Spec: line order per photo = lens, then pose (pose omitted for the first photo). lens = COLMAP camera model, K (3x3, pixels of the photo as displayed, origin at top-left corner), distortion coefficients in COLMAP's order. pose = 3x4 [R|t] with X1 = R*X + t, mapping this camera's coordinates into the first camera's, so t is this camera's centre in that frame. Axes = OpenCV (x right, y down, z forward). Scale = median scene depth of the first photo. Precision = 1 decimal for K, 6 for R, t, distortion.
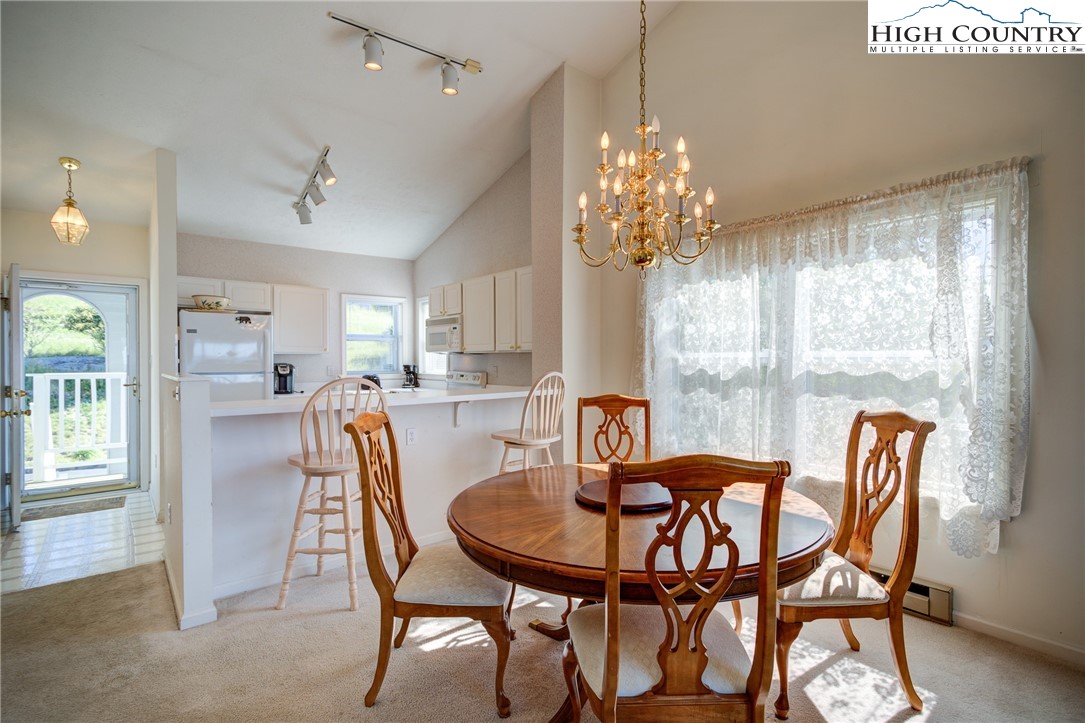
lens RADIAL K [[531.5, 0, 545.1], [0, 531.5, 361.7], [0, 0, 1]] dist [0.001903, 0.005382]
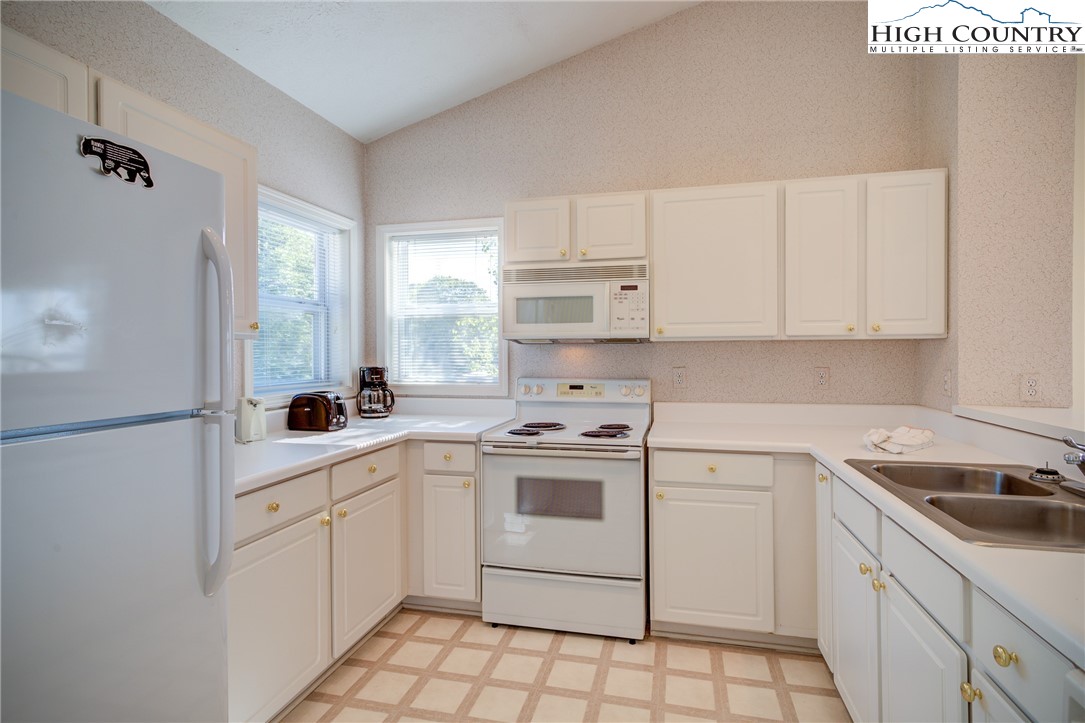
lens RADIAL K [[531.5, 0, 562.9], [0, 531.5, 353.9], [0, 0, 1]] dist [0.001903, 0.005382]
pose [[0.779108, -0.001629, 0.626887, -0.487219], [0.005614, 0.999975, -0.004379, -0.002388], [-0.626864, 0.006931, 0.779098, 0.632179]]
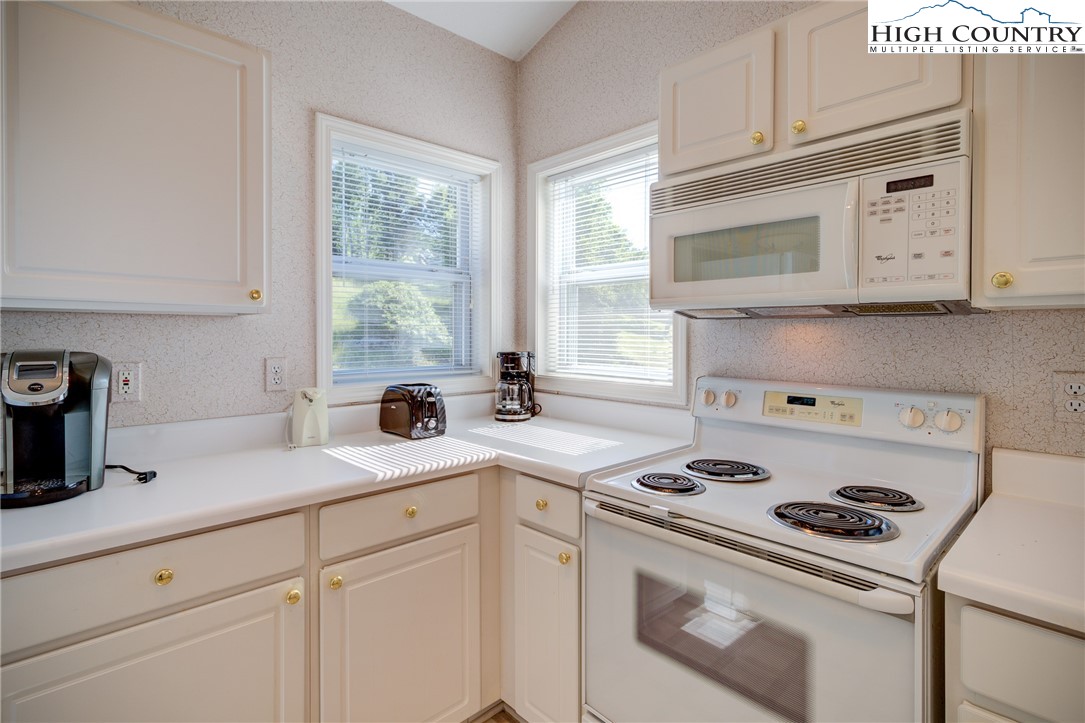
lens RADIAL K [[531.5, 0, 551.0], [0, 531.5, 338.3], [0, 0, 1]] dist [0.001903, 0.005382]
pose [[0.995900, 0.003979, 0.090371, -0.307985], [-0.004177, 0.999989, 0.002010, -0.003868], [-0.090362, -0.002379, 0.995906, 0.766460]]
